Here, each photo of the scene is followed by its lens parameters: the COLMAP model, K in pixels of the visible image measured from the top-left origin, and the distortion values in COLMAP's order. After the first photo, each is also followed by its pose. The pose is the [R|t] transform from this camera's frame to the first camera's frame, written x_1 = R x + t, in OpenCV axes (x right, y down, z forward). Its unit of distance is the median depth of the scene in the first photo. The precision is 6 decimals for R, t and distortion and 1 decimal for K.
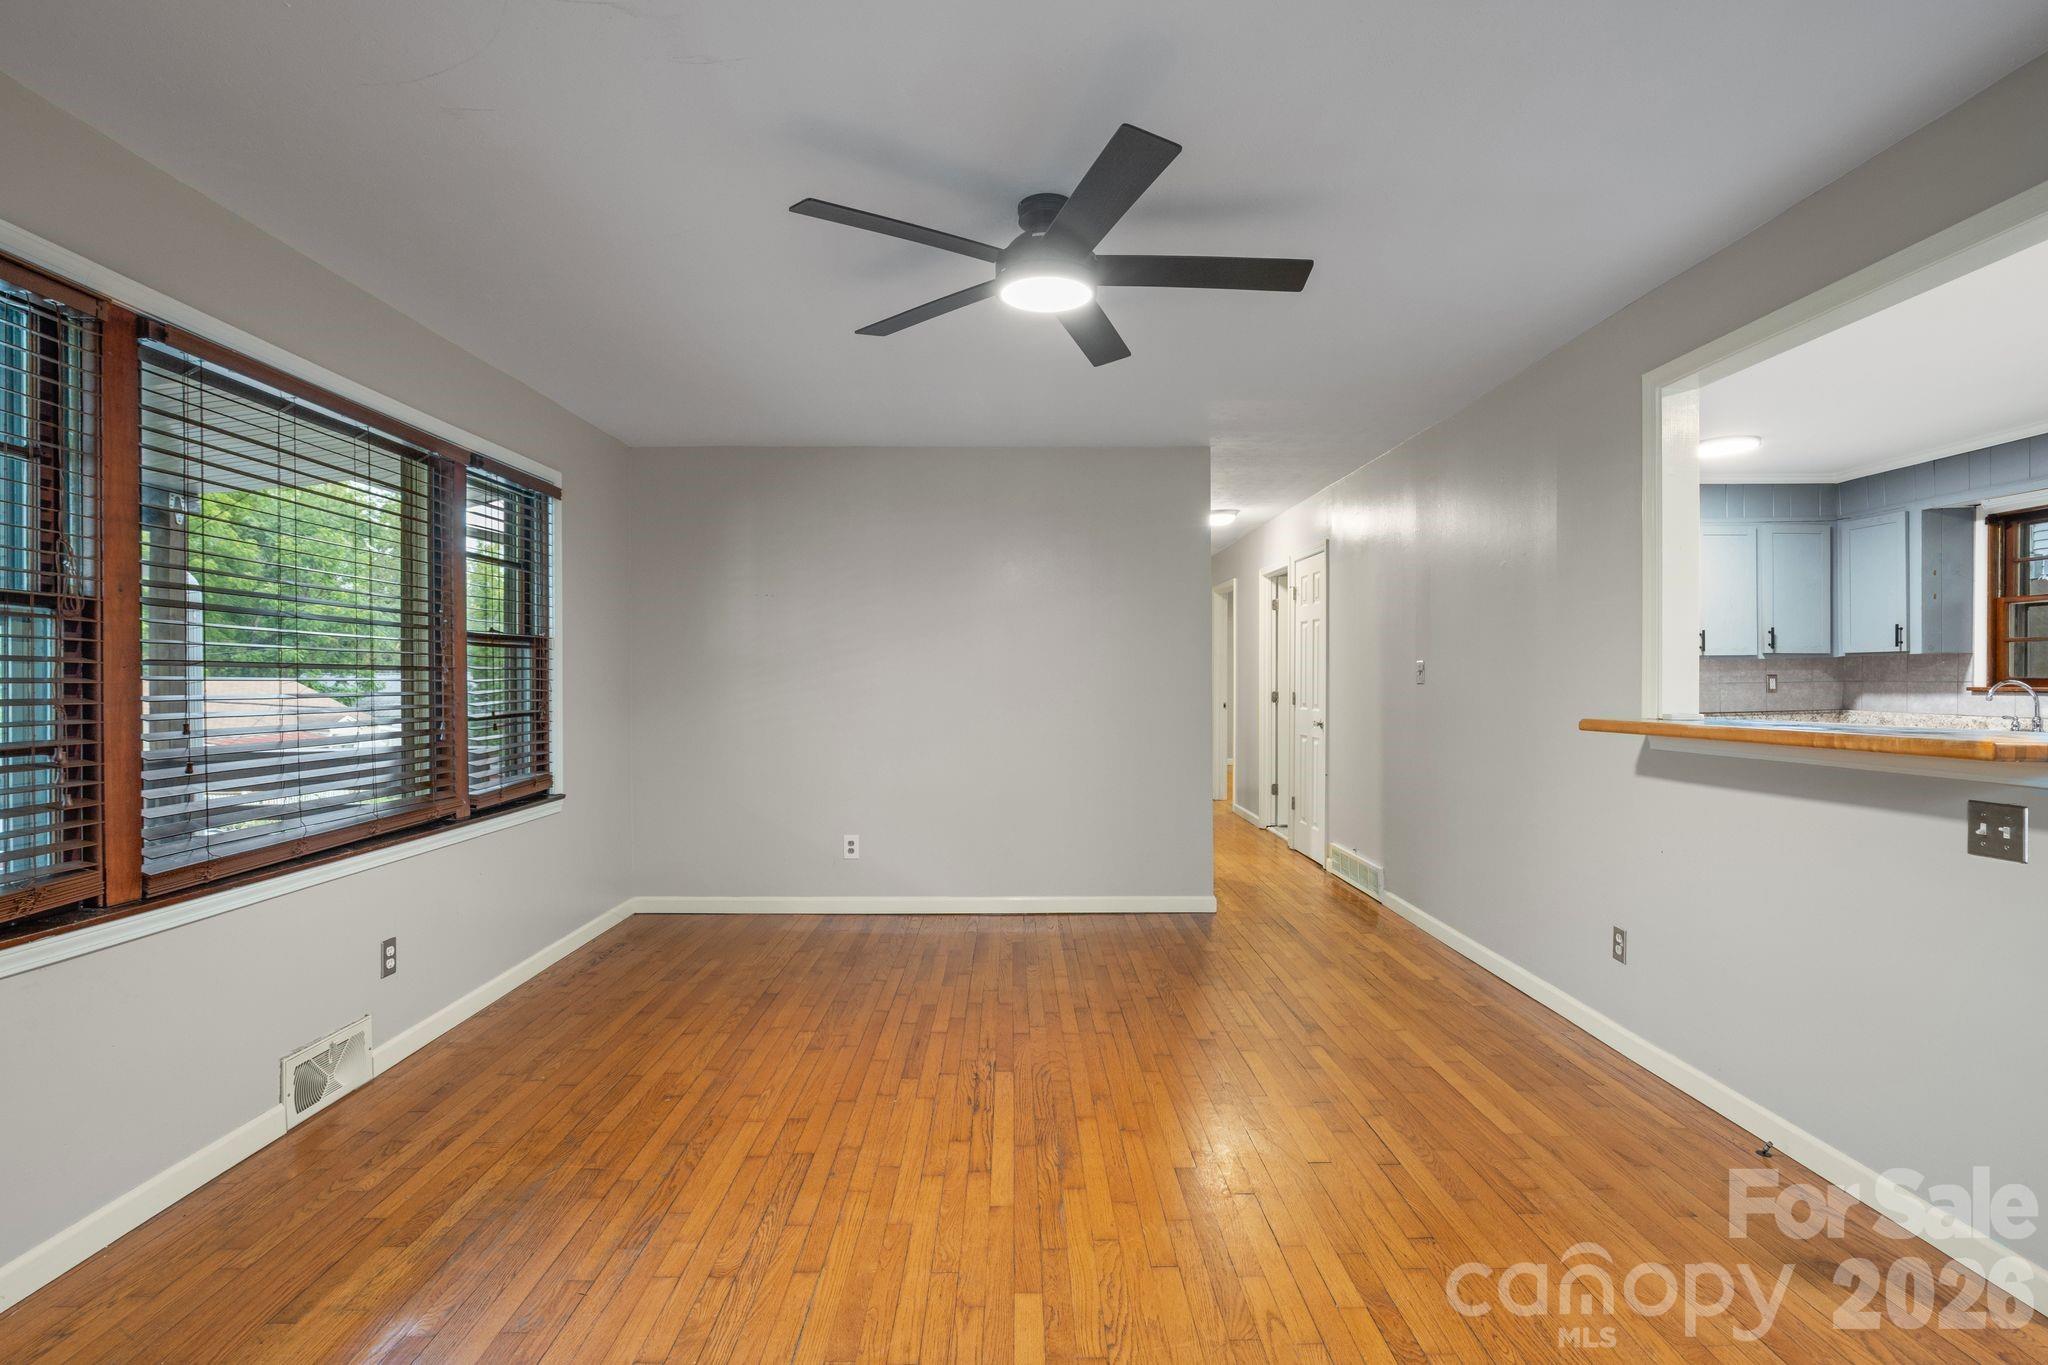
lens RADIAL K [[931.3, 0, 1024.0], [0, 931.3, 682.5], [0, 0, 1]] dist [-0.032295, 0.010763]
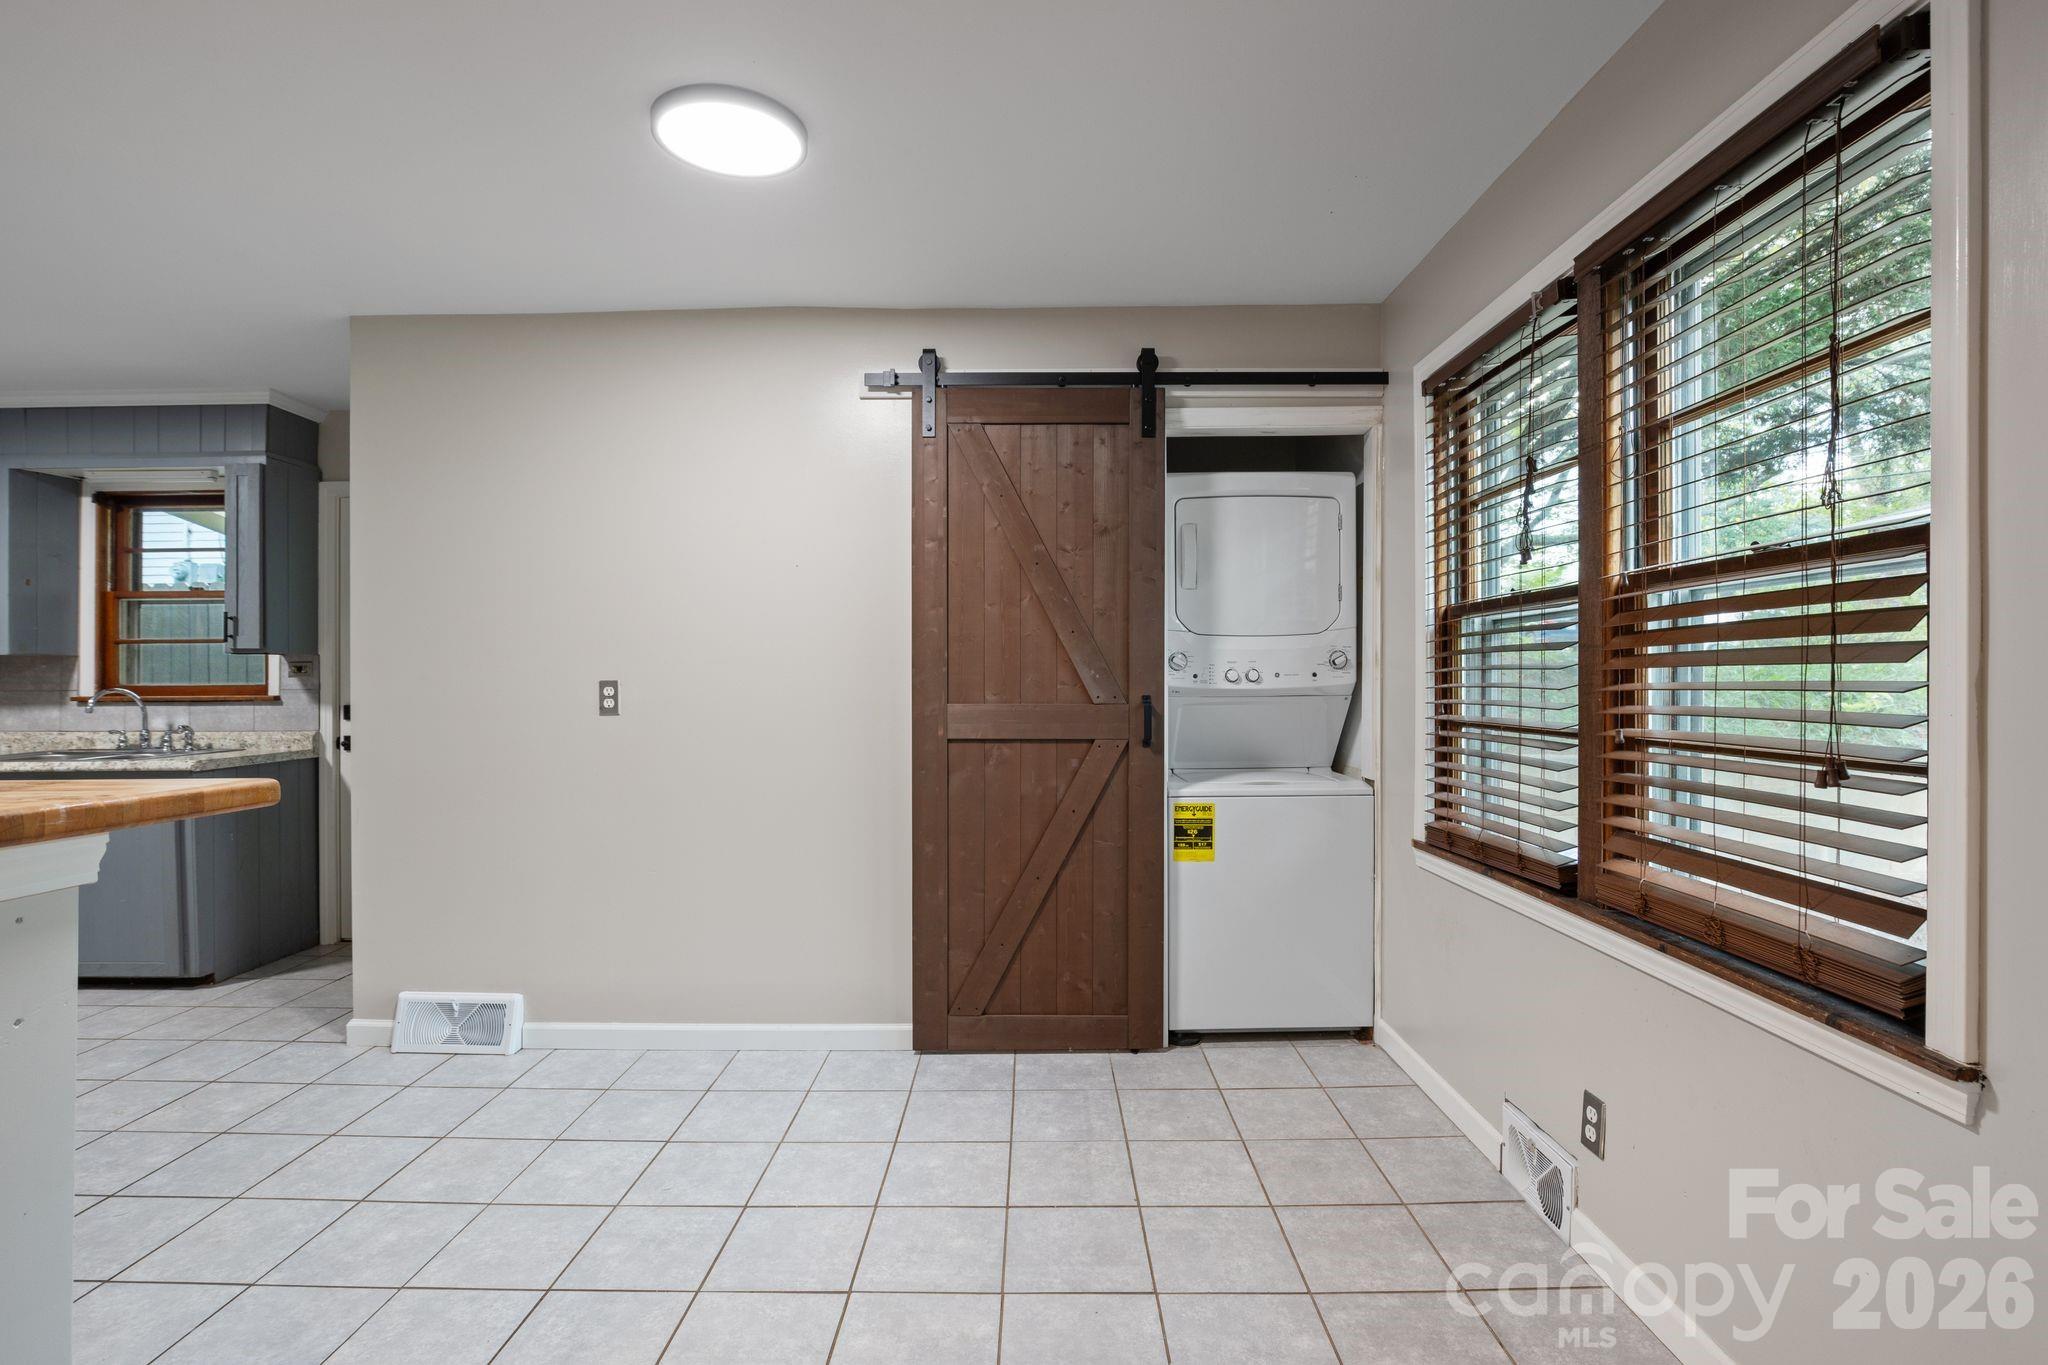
lens RADIAL K [[1186.3, 0, 1024.0], [0, 1186.3, 682.5], [0, 0, 1]] dist [0.002858, 0.000948]
pose [[0.022961, 0.001111, 0.999736, -0.015633], [0.005971, 0.999981, -0.001249, -0.001595], [-0.999719, 0.005998, 0.022954, 0.121651]]
